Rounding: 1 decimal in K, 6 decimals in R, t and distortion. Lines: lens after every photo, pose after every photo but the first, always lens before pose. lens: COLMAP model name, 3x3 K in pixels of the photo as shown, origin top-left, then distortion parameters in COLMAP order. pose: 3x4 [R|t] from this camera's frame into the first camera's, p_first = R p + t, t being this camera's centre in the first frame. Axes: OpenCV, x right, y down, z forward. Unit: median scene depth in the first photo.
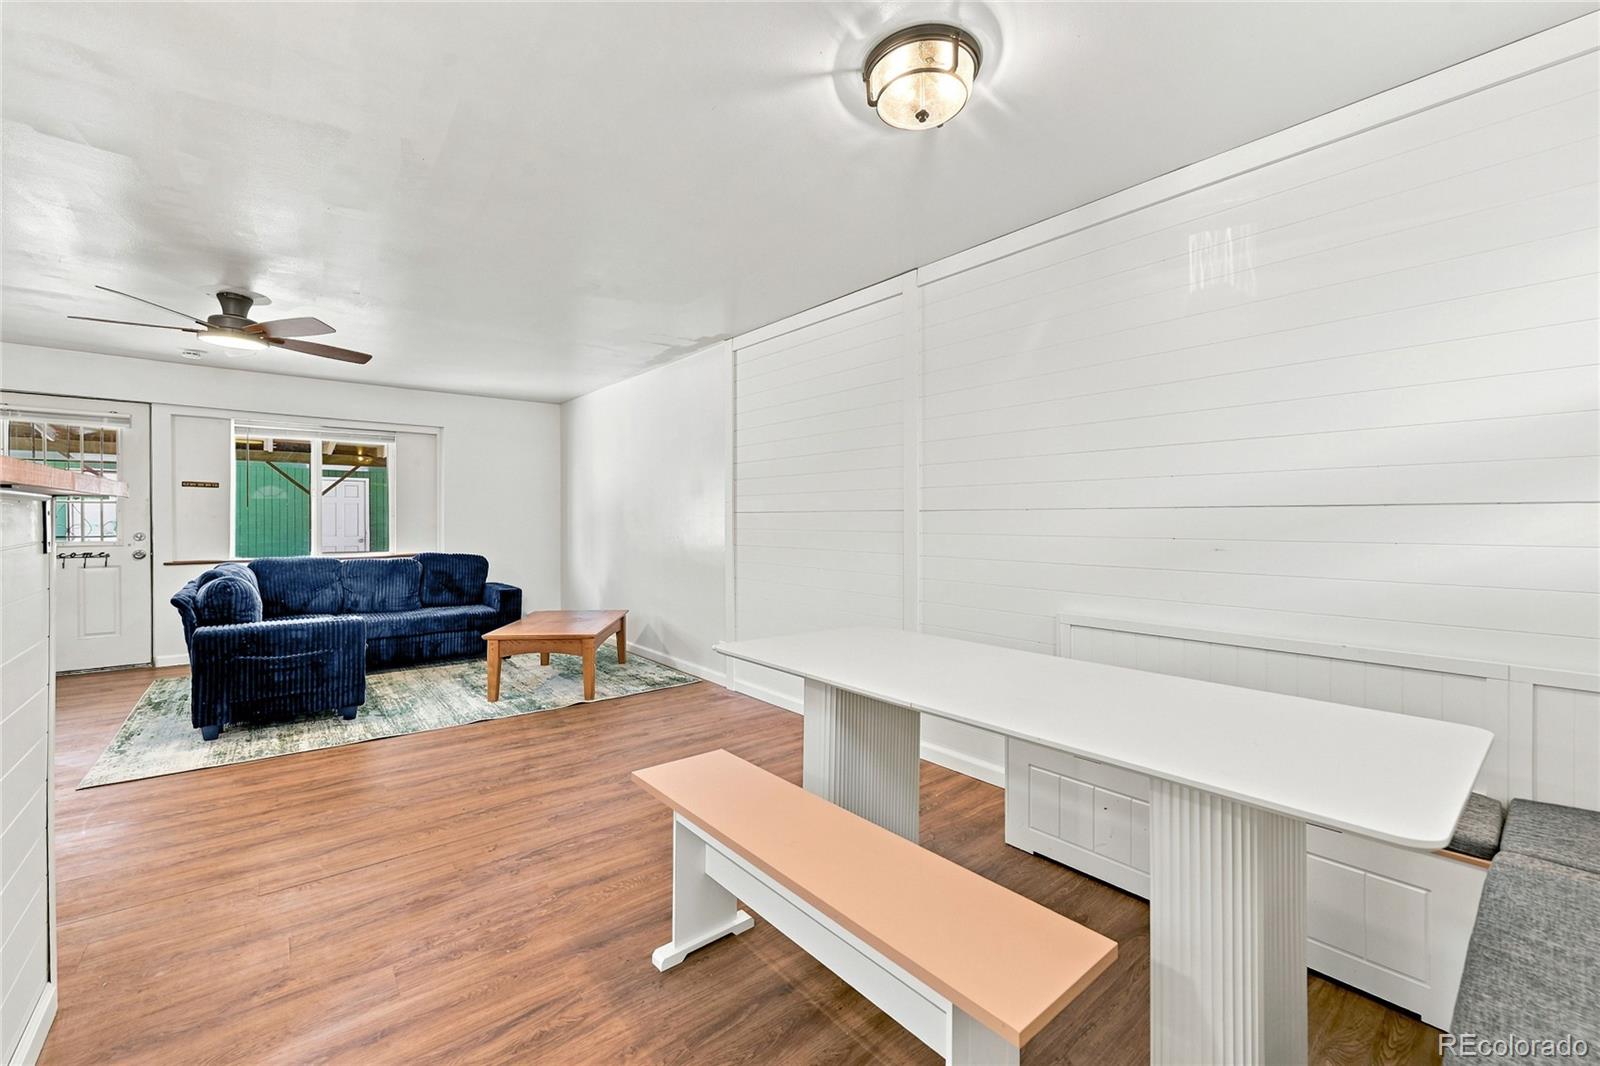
lens RADIAL K [[642.5, 0, 801.3], [0, 642.5, 530.7], [0, 0, 1]] dist [-0.001931, -0.000705]
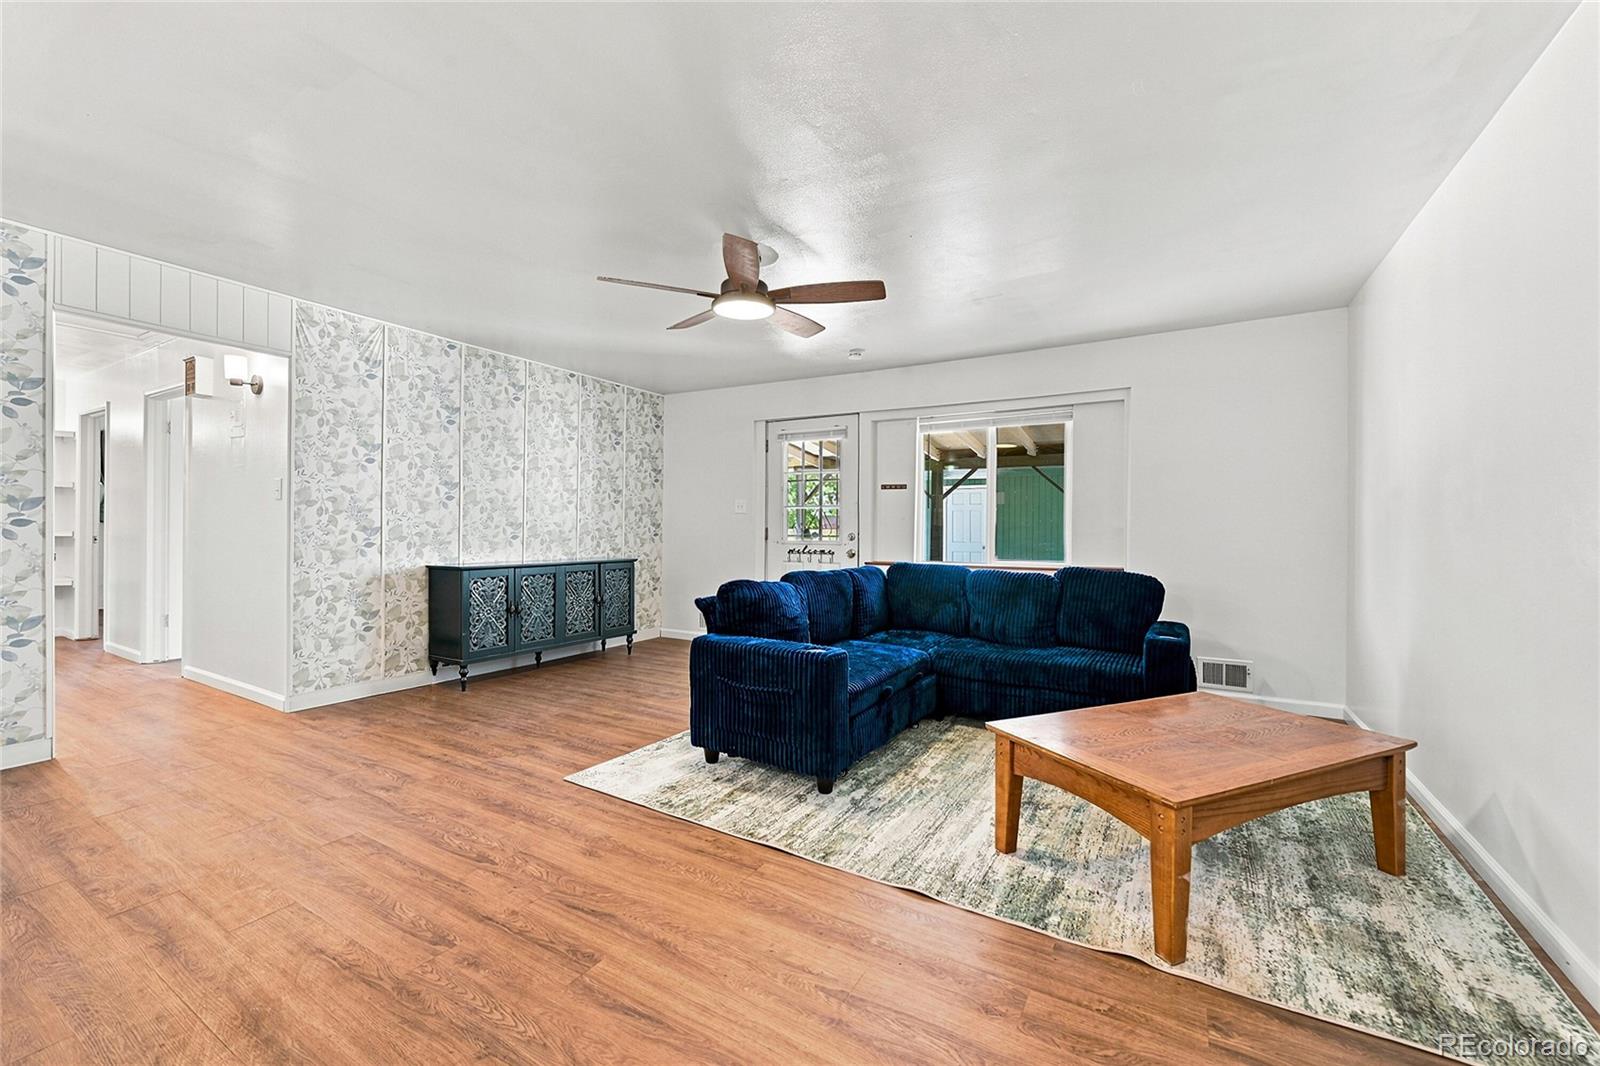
lens RADIAL K [[642.5, 0, 801.3], [0, 642.5, 530.7], [0, 0, 1]] dist [-0.001931, -0.000705]
pose [[0.334157, 0.004670, -0.942506, -0.037793], [-0.022024, 0.999753, -0.002855, 0.004924], [0.942260, 0.021712, 0.334178, 0.729066]]
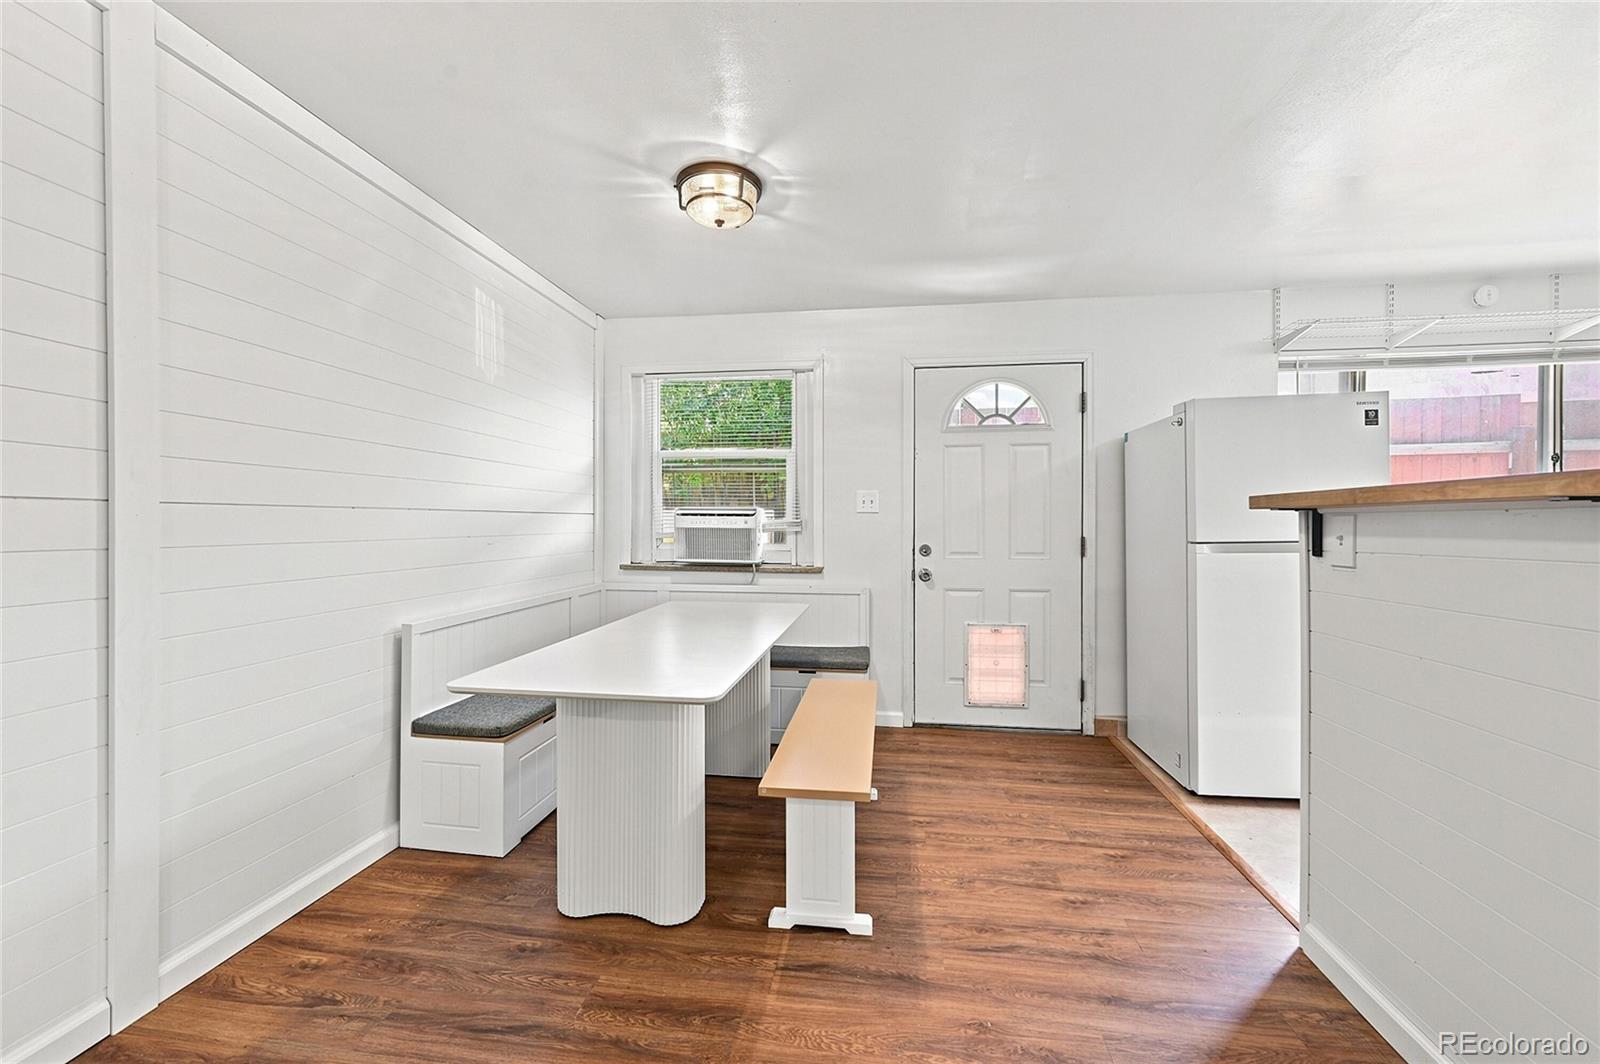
lens RADIAL K [[642.5, 0, 801.3], [0, 642.5, 529.7], [0, 0, 1]] dist [-0.001931, -0.000705]
pose [[-0.668193, -0.010138, 0.743919, -0.416308], [0.005922, 0.999803, 0.018944, -0.010553], [-0.743965, 0.017064, -0.668001, 0.790720]]
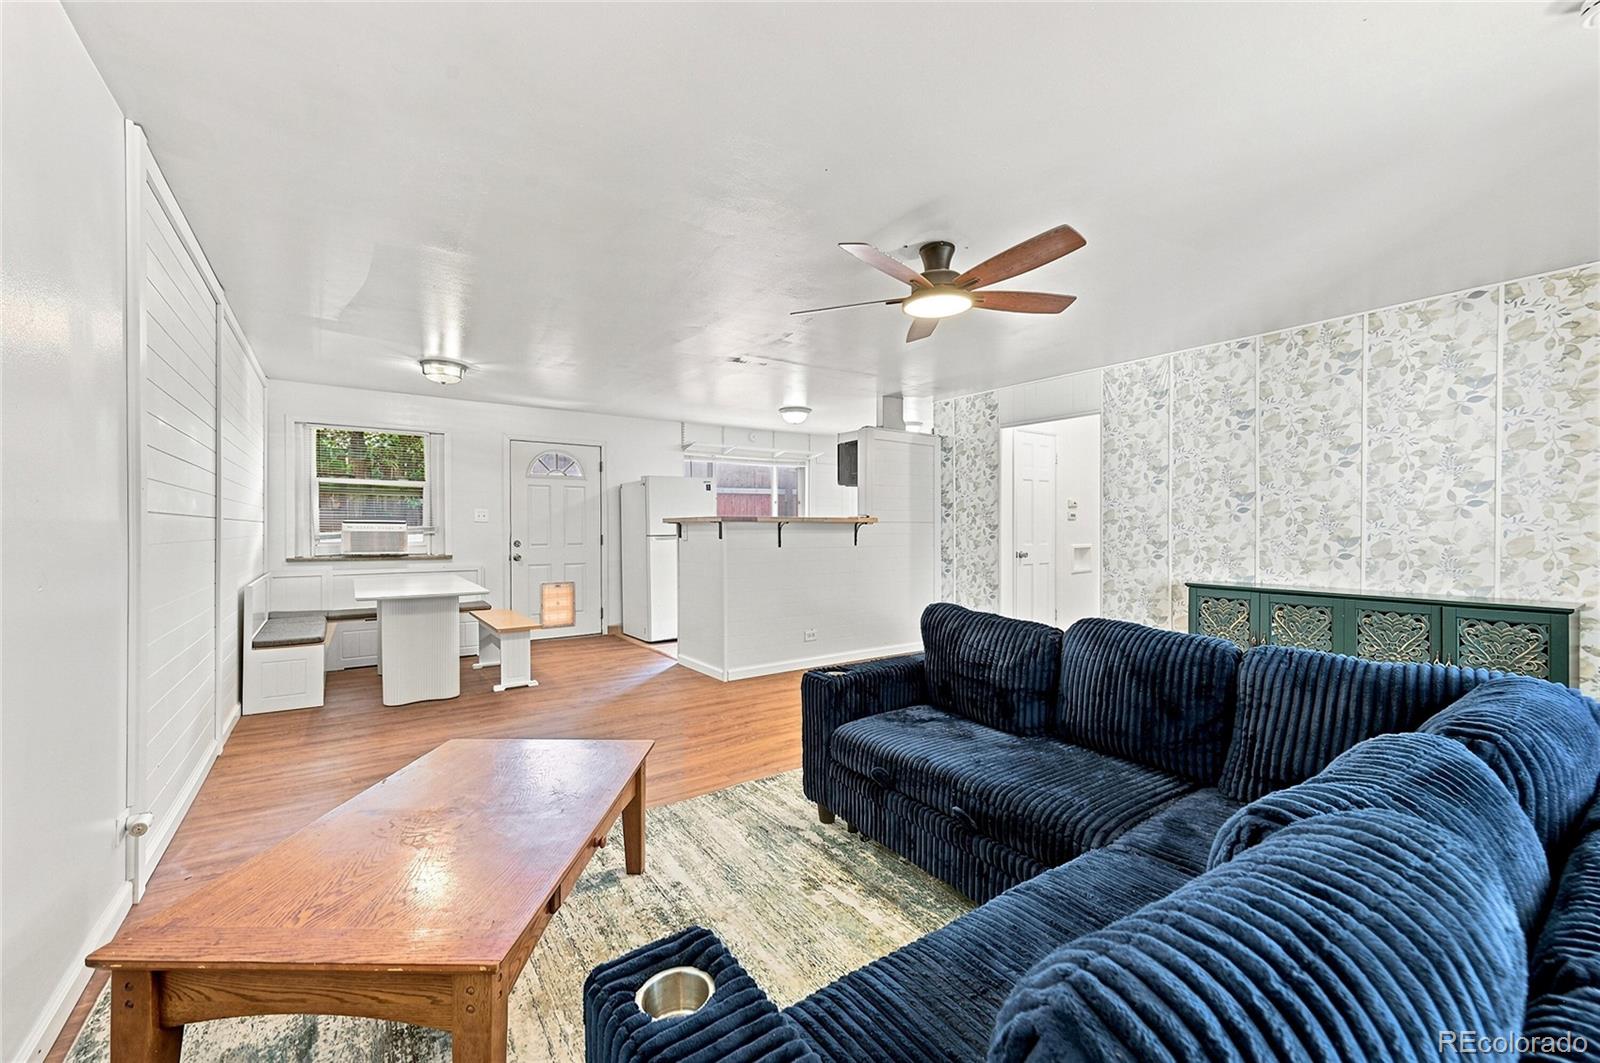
lens RADIAL K [[642.5, 0, 801.3], [0, 642.5, 529.2], [0, 0, 1]] dist [-0.001931, -0.000705]
pose [[-0.996476, -0.003679, 0.083800, -0.732874], [-0.002287, 0.999858, 0.016700, -0.029639], [-0.083849, 0.016449, -0.996343, 1.682100]]
